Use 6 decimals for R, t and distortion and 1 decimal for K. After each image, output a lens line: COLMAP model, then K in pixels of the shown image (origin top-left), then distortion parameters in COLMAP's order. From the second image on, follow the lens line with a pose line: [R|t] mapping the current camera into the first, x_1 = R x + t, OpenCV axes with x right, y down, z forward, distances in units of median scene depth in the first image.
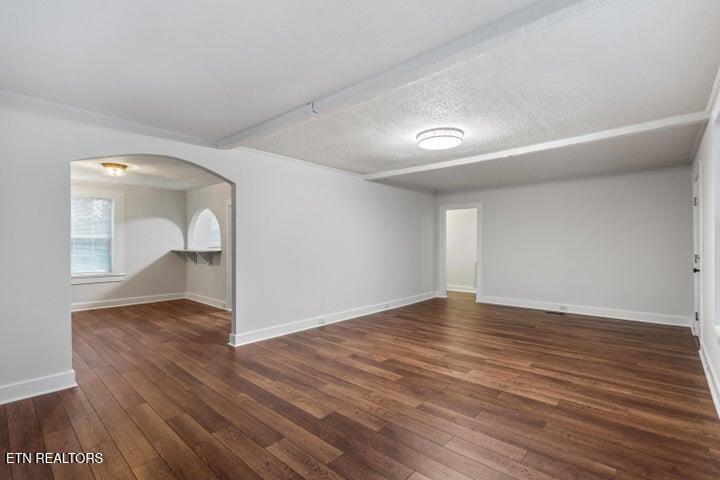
lens RADIAL K [[332.1, 0, 363.3], [0, 332.1, 243.4], [0, 0, 1]] dist [0.010950, -0.001299]
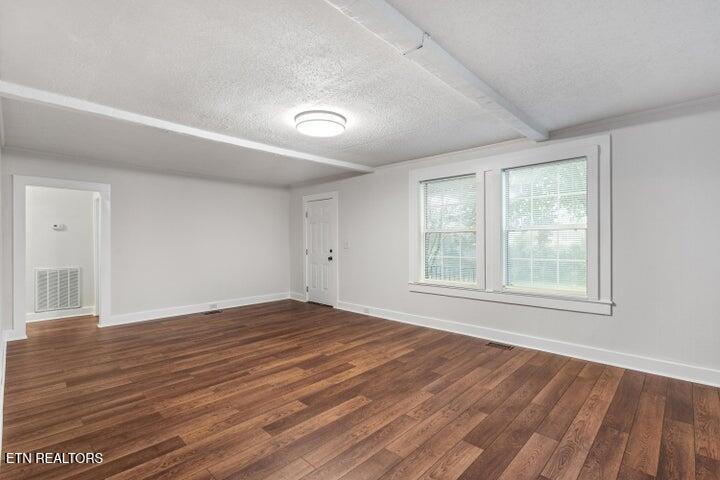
lens RADIAL K [[332.1, 0, 361.0], [0, 332.1, 239.1], [0, 0, 1]] dist [0.010950, -0.001299]
pose [[0.034534, 0.011151, 0.999341, -0.680939], [0.004787, 0.999924, -0.011323, 0.007057], [-0.999392, 0.005174, 0.034478, 0.888567]]
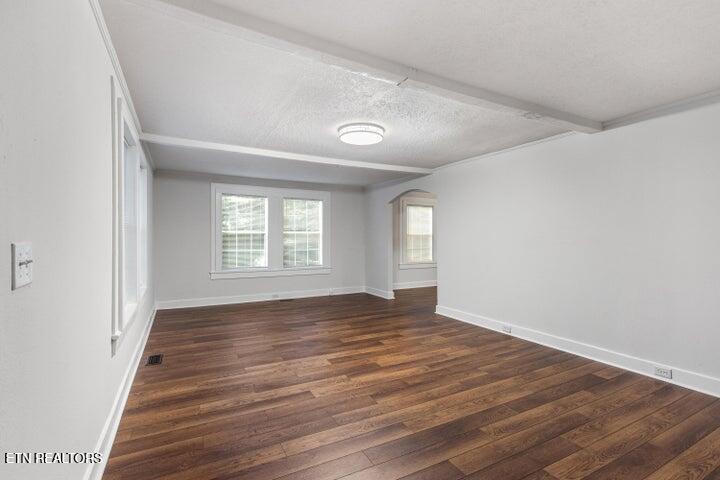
lens RADIAL K [[332.1, 0, 360.5], [0, 332.1, 239.7], [0, 0, 1]] dist [0.010950, -0.001299]
pose [[-0.335735, 0.004231, -0.941947, 1.204579], [-0.003151, 0.999979, 0.005615, -0.003264], [0.941951, 0.004853, -0.335714, 1.370182]]
